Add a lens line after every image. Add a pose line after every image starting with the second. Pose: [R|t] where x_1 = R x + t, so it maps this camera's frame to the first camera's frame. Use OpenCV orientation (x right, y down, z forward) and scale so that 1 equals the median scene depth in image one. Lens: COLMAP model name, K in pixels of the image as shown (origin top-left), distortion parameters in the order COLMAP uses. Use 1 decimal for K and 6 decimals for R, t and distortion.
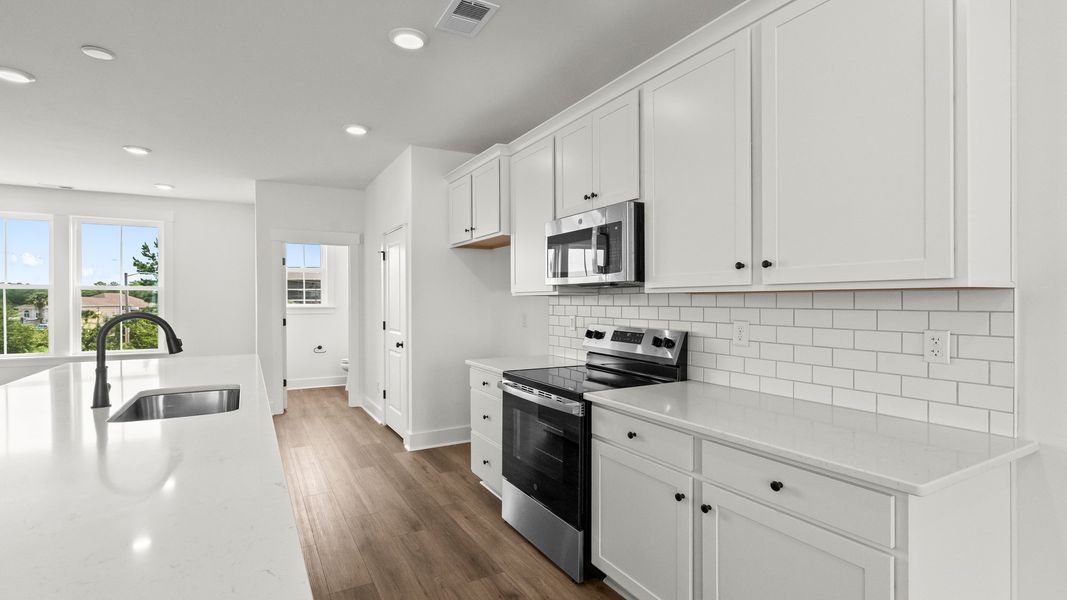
lens RADIAL K [[507.3, 0, 534.1], [0, 507.3, 303.7], [0, 0, 1]] dist [-0.002125, -0.000422]
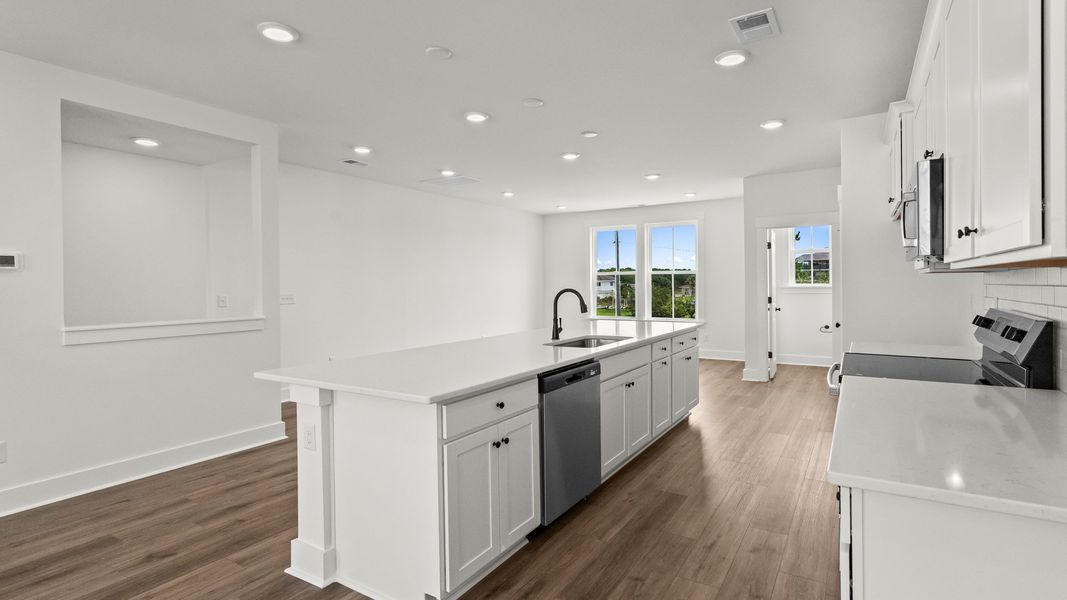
lens RADIAL K [[518.1, 0, 533.7], [0, 518.1, 289.8], [0, 0, 1]] dist [0.000605, 0.000020]
pose [[0.475237, 0.005868, -0.879838, 0.593540], [0.003923, 0.999954, 0.008788, 0.002812], [0.879849, -0.007628, 0.475192, 0.018028]]
